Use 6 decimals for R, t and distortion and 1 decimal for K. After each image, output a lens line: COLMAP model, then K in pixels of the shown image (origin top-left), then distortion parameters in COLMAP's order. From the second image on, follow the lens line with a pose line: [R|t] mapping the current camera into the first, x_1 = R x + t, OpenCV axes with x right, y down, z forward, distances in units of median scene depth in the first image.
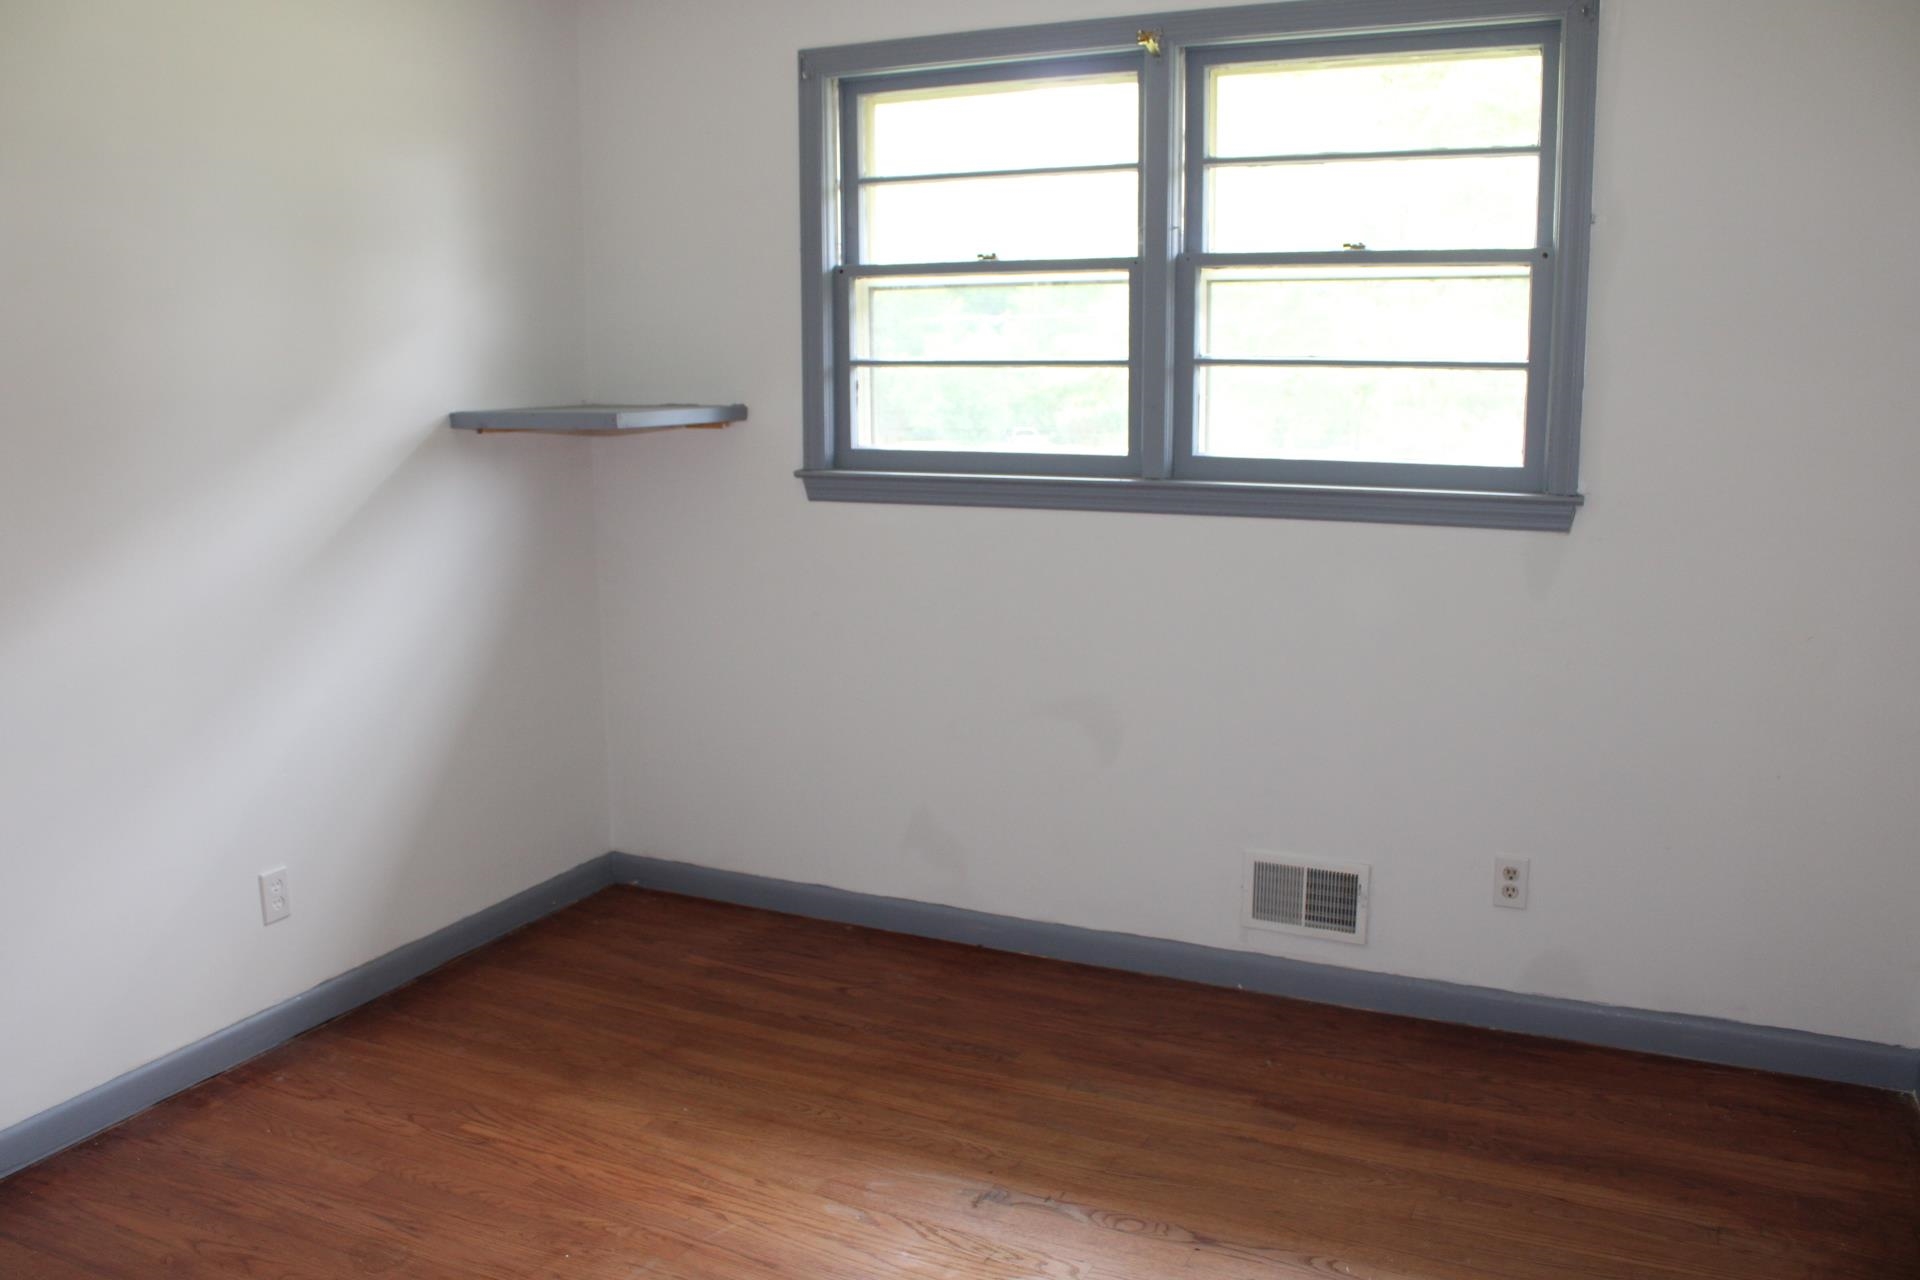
lens RADIAL K [[1540.4, 0, 960.7], [0, 1540.4, 710.9], [0, 0, 1]] dist [-0.179012, 0.006173]
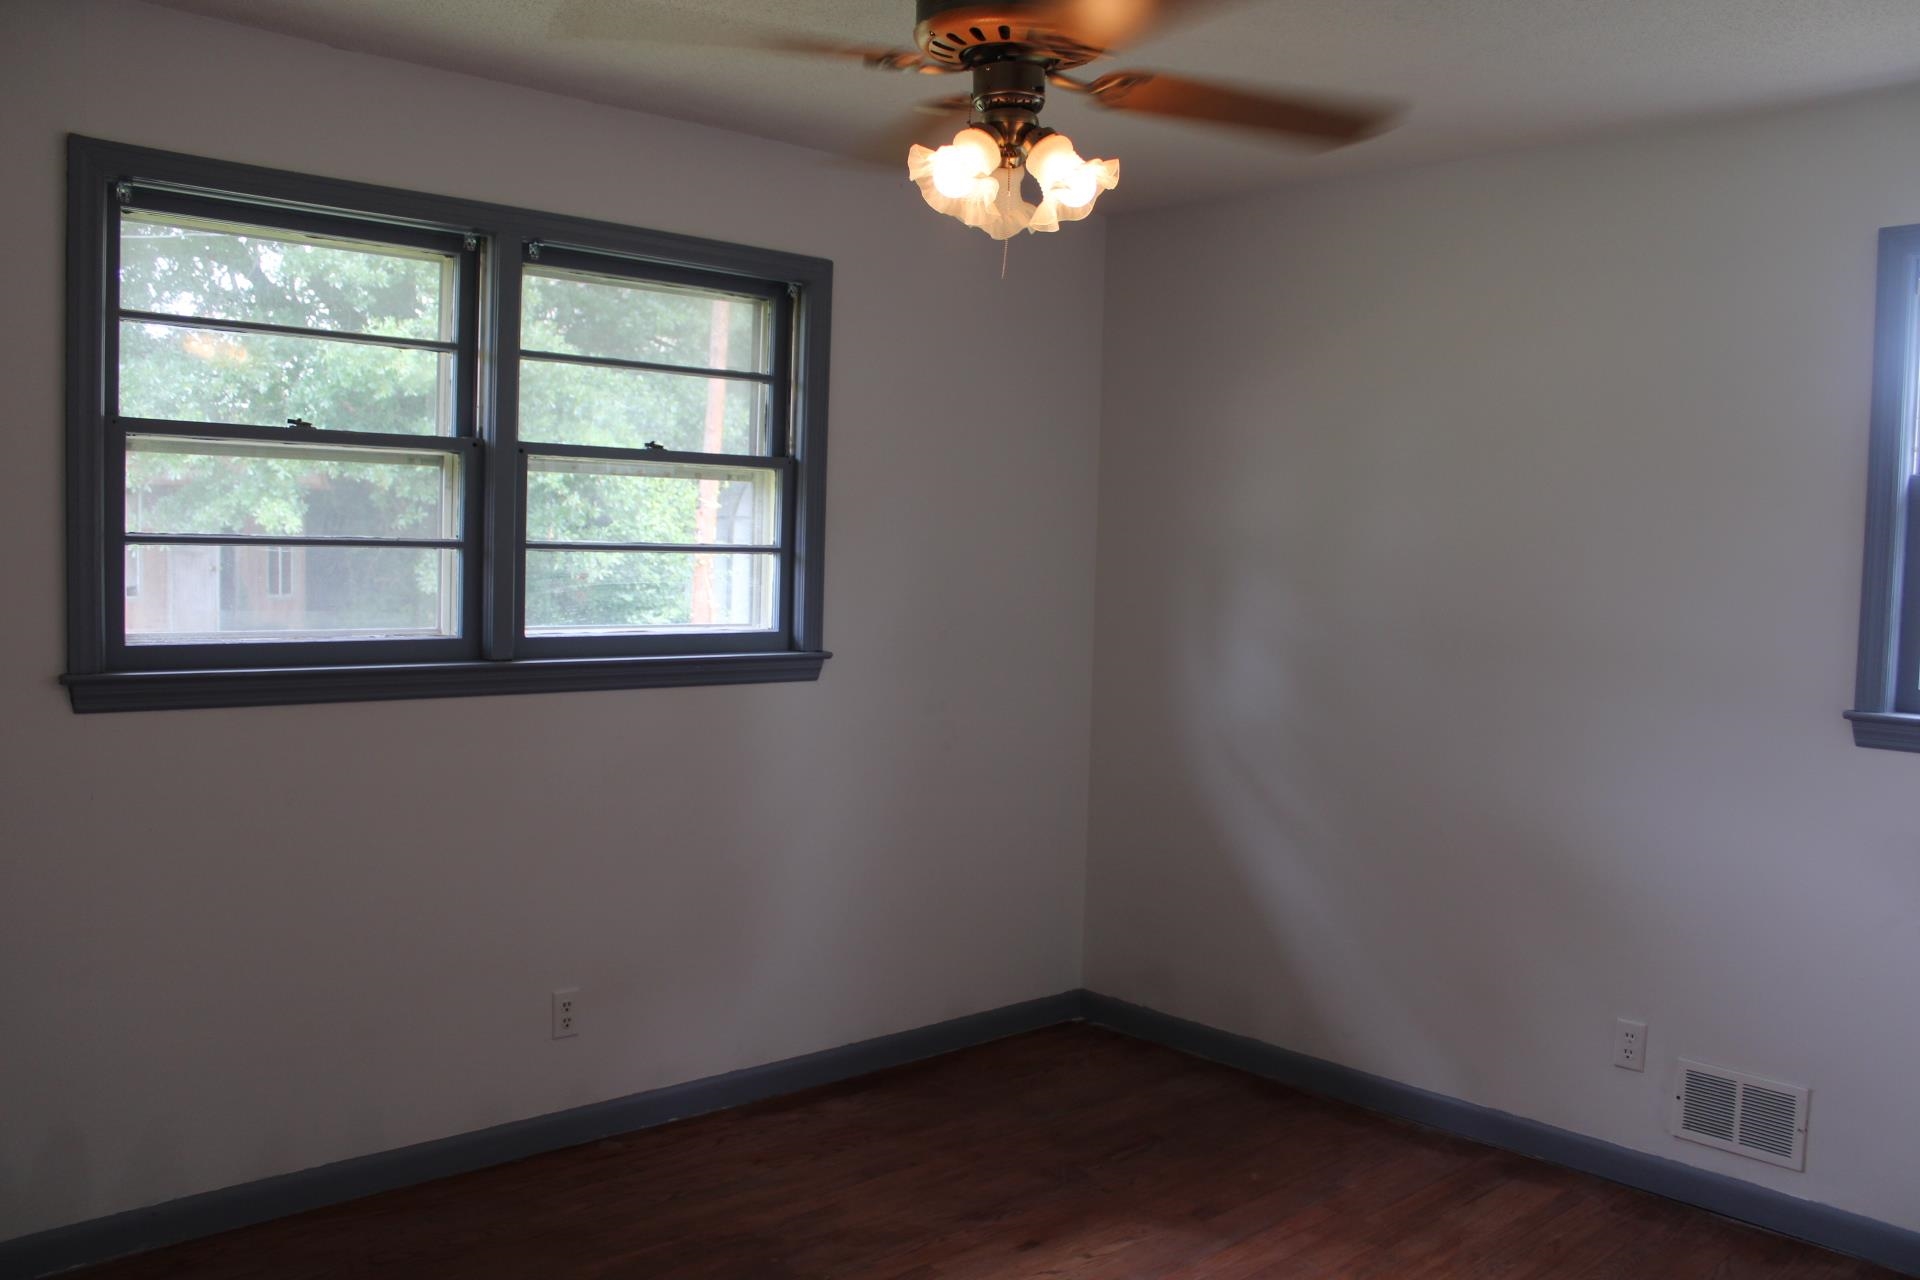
lens RADIAL K [[1536.9, 0, 960.0], [0, 1536.9, 640.0], [0, 0, 1]] dist [-0.118691, 0.008824]
pose [[0.390855, -0.032182, 0.919890, -0.670791], [0.182097, 0.982340, -0.043006, -0.067404], [-0.902260, 0.184318, 0.389812, 0.335570]]
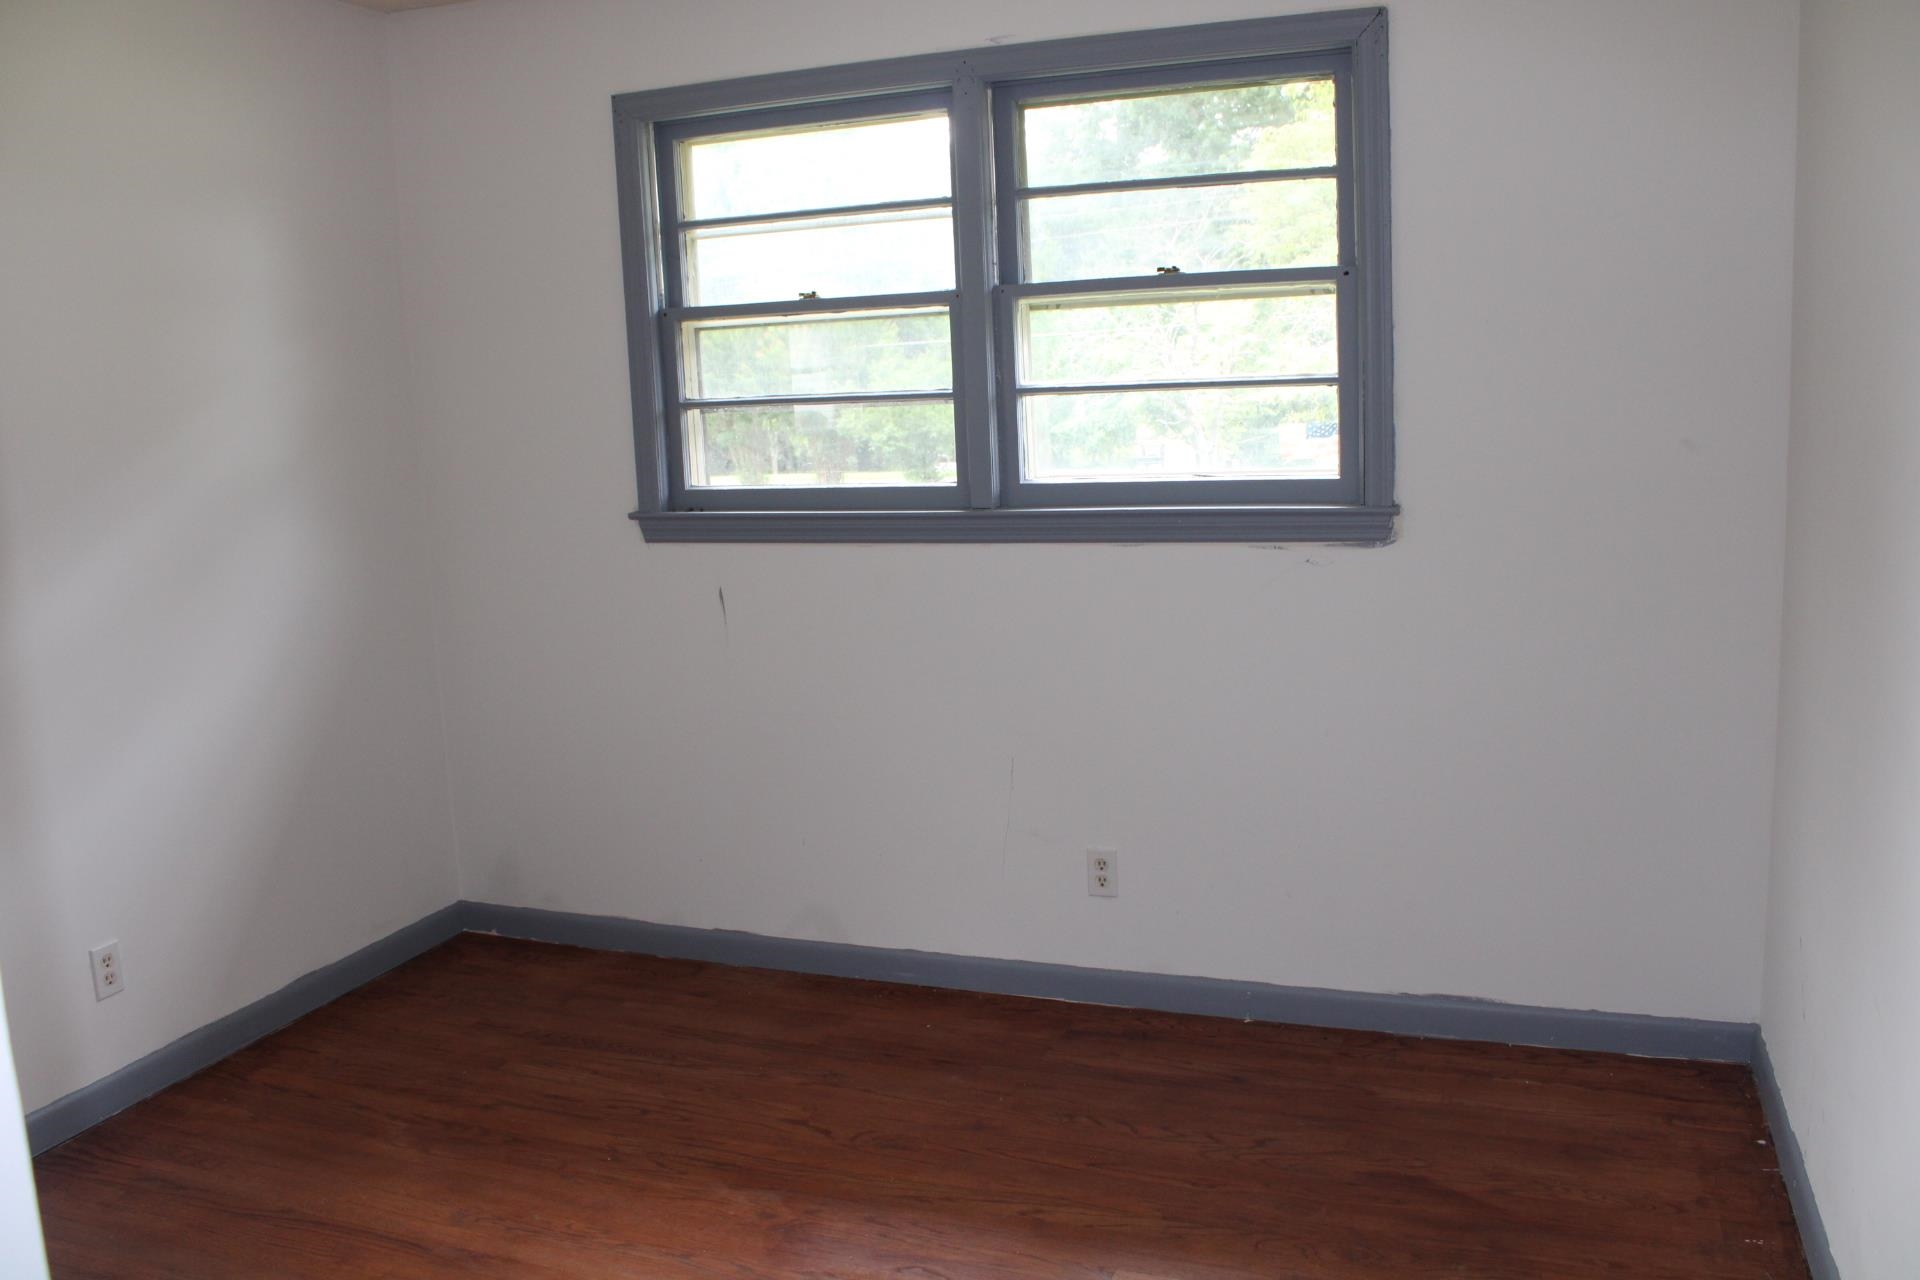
lens RADIAL K [[1536.9, 0, 960.0], [0, 1536.9, 640.0], [0, 0, 1]] dist [-0.118691, 0.008824]
pose [[0.996128, -0.040743, 0.077903, 0.028580], [0.045902, 0.996788, -0.065628, 0.002536], [-0.074979, 0.068950, 0.994799, -0.012328]]
